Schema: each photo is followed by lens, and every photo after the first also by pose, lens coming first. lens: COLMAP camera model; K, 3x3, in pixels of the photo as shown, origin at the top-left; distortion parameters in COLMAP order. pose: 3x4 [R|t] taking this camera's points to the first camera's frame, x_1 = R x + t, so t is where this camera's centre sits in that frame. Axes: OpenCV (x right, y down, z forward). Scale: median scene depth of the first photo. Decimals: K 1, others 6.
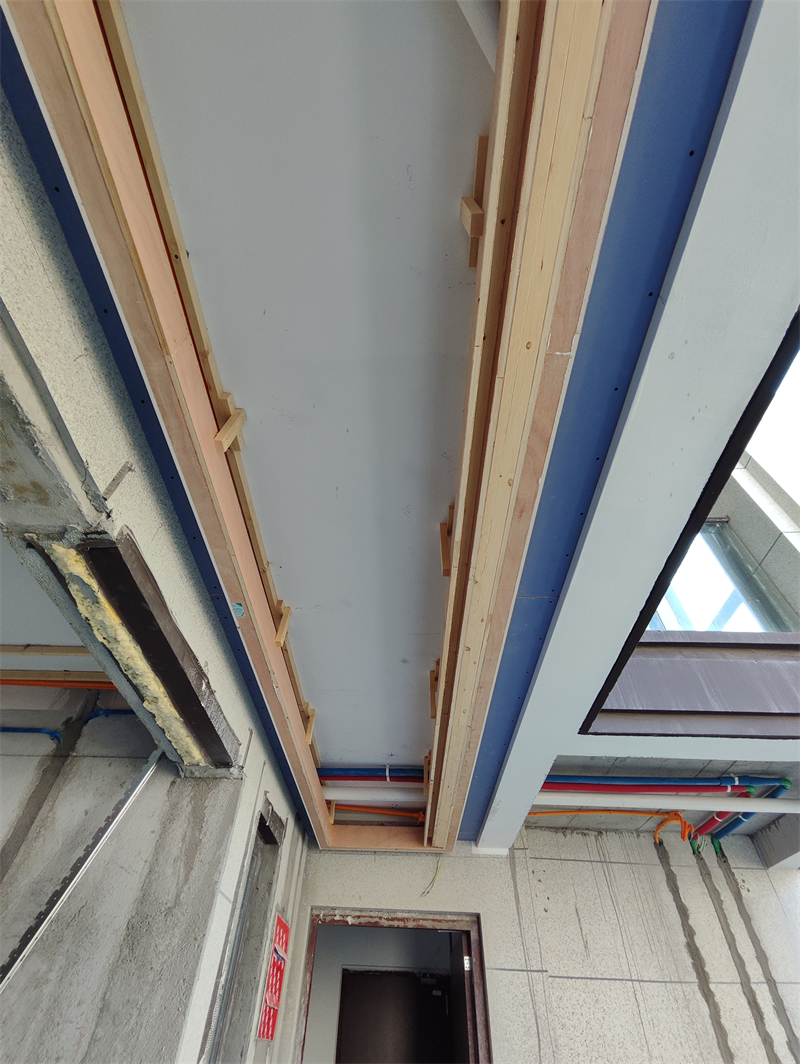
lens RADIAL K [[482.9, 0, 385.7], [0, 482.9, 532.0], [0, 0, 1]] dist [-0.002835, 0.004340]
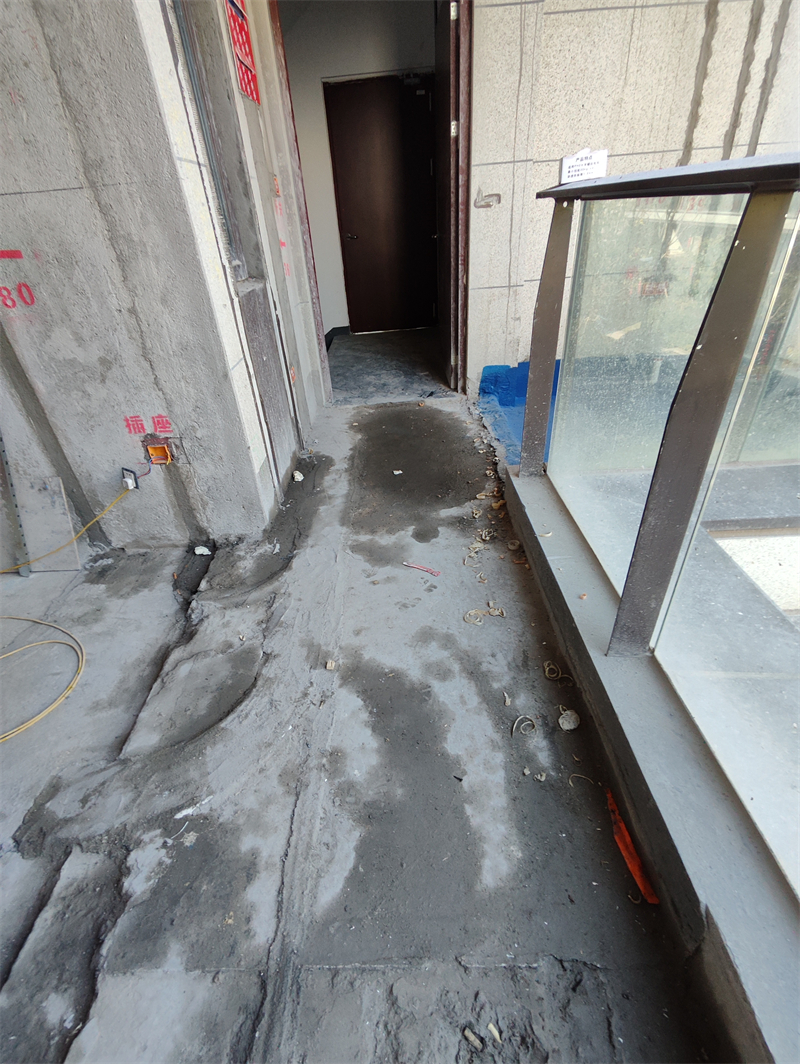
lens RADIAL K [[482.9, 0, 381.6], [0, 482.9, 533.0], [0, 0, 1]] dist [-0.002835, 0.004340]
pose [[0.992918, -0.100508, -0.063335, -0.004544], [0.077581, 0.144837, 0.986409, 0.230615], [-0.089969, -0.984338, 0.151609, -0.093184]]
